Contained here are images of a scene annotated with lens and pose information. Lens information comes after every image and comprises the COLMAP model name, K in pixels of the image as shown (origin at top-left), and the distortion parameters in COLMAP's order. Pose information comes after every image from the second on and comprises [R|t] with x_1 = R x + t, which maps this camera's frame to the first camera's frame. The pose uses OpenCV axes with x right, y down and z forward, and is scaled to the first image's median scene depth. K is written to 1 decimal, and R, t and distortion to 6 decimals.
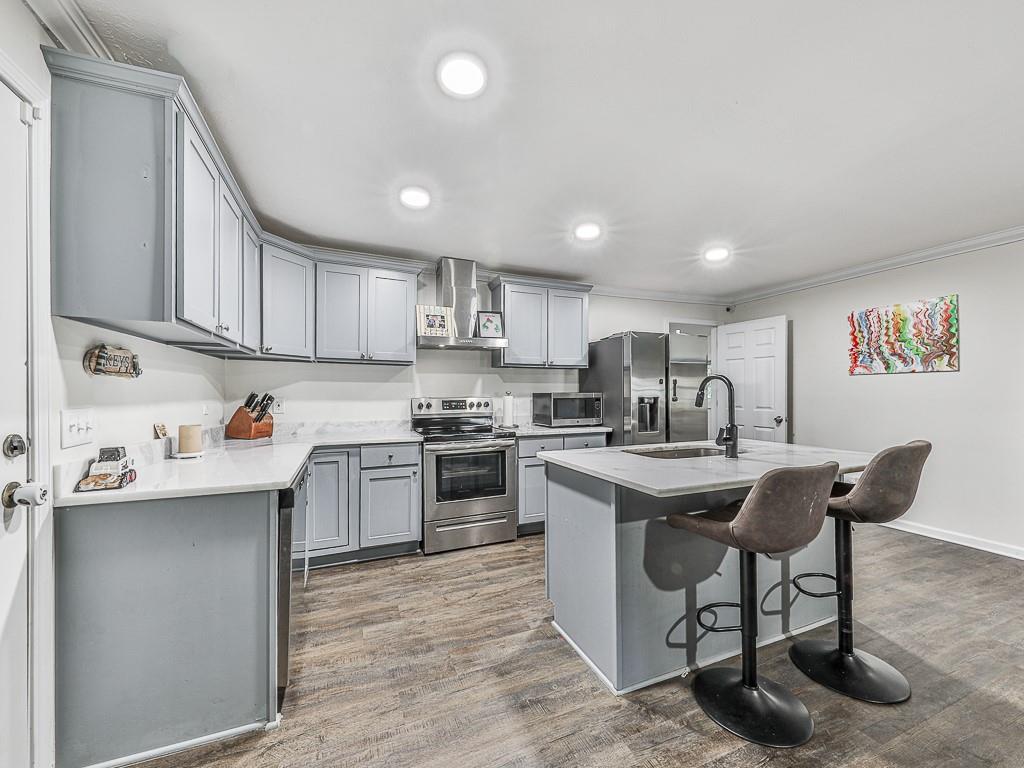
lens RADIAL K [[407.1, 0, 518.8], [0, 407.1, 389.0], [0, 0, 1]] dist [0.000931, -0.000108]
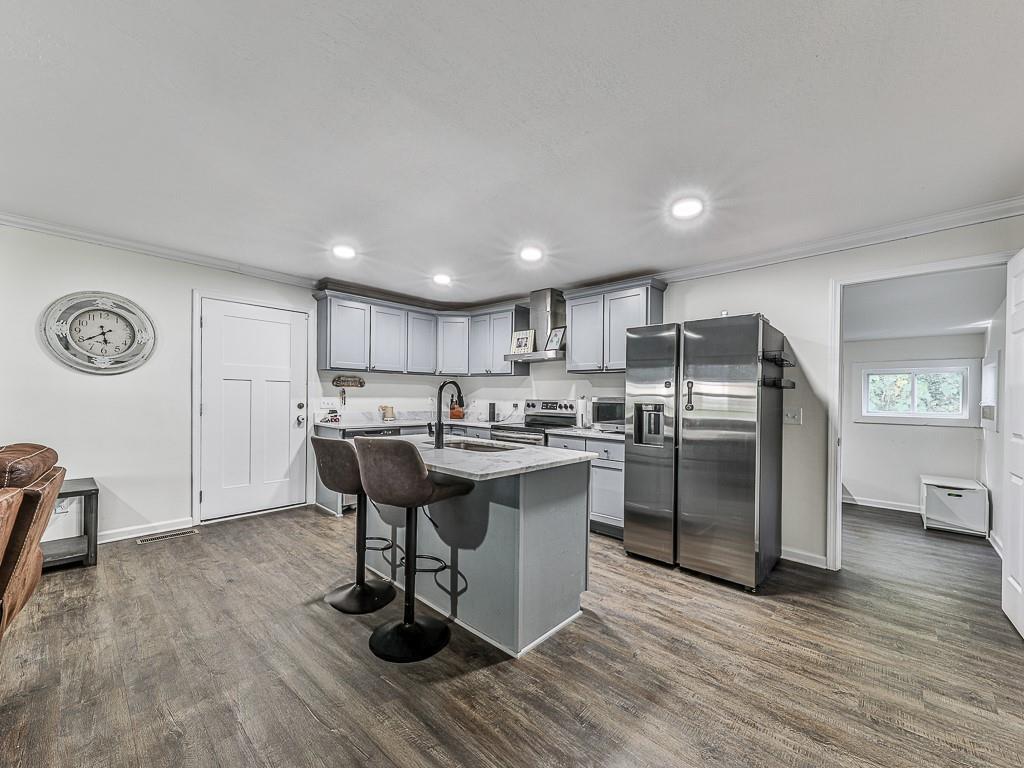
lens RADIAL K [[410.8, 0, 511.6], [0, 410.8, 402.0], [0, 0, 1]] dist [0.001351, 0.000064]
pose [[0.402099, 0.024387, -0.915272, 1.017877], [-0.007459, 0.999699, 0.023359, -0.001160], [0.915566, -0.002566, 0.402160, 0.416131]]
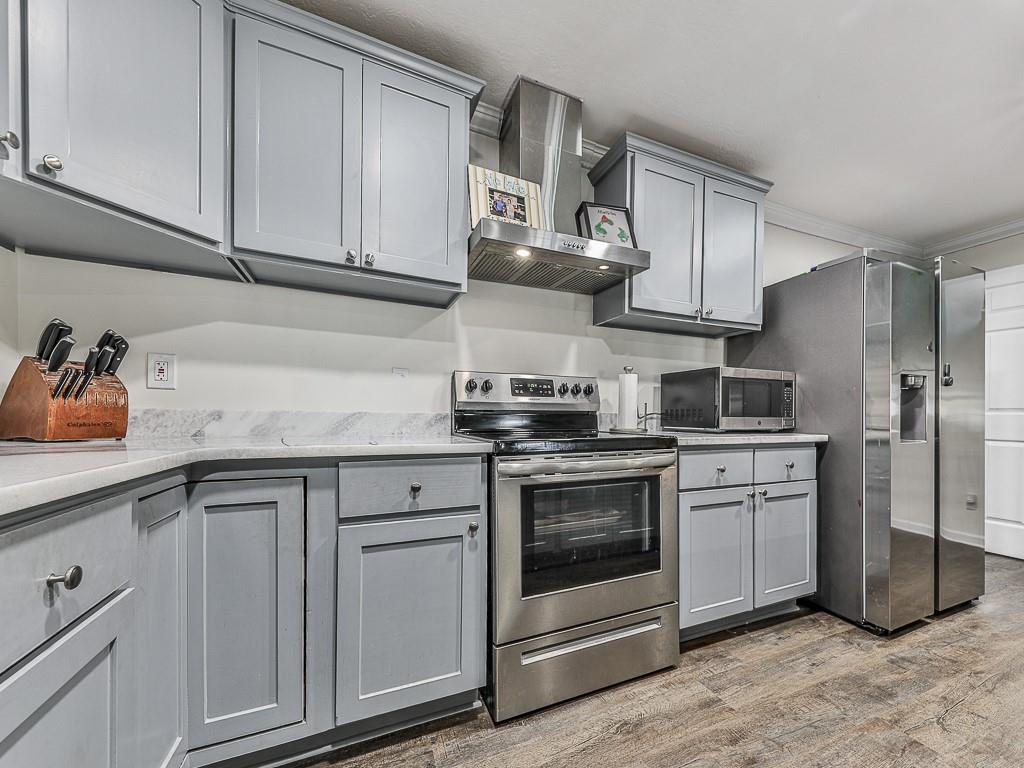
lens RADIAL K [[404.9, 0, 538.5], [0, 404.9, 418.3], [0, 0, 1]] dist [0.000935, 0.000042]
pose [[0.999684, 0.009095, 0.023431, -0.175158], [-0.009367, 0.999890, 0.011509, 0.077544], [-0.023324, -0.011725, 0.999659, 0.514911]]
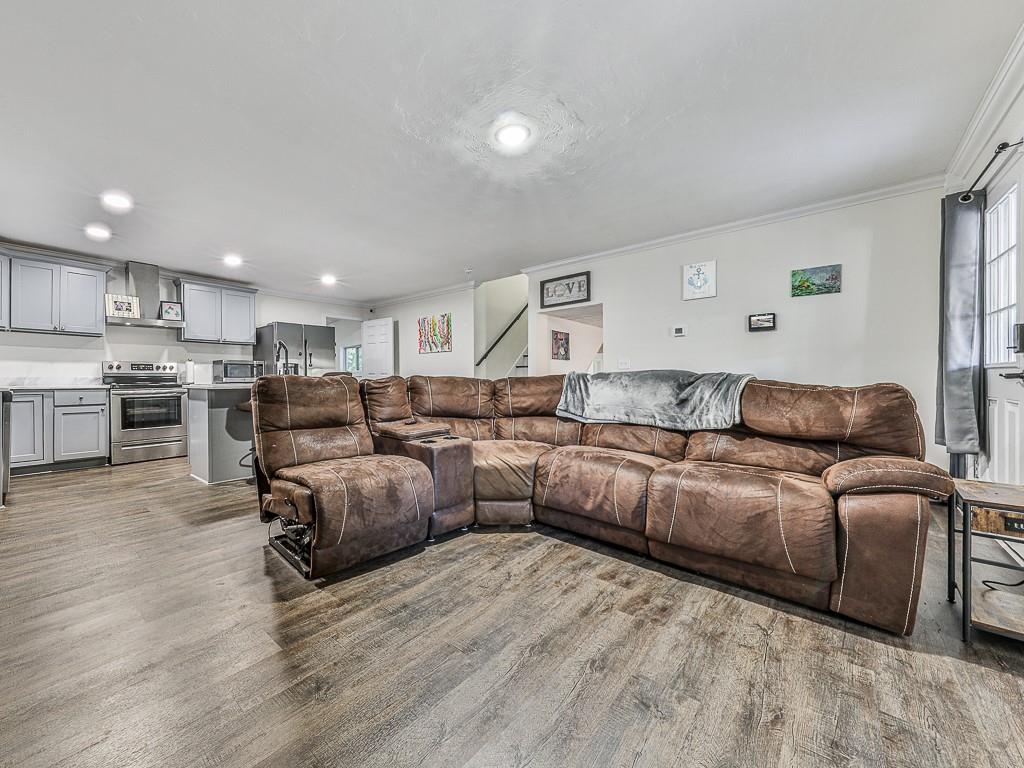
lens RADIAL K [[401.5, 0, 459.7], [0, 401.5, 381.3], [0, 0, 1]] dist [0.001617, -0.003987]
pose [[0.909824, -0.001947, 0.414990, 0.277340], [-0.002935, 0.999934, 0.011127, 0.074015], [-0.414984, -0.011342, 0.909758, -0.744520]]
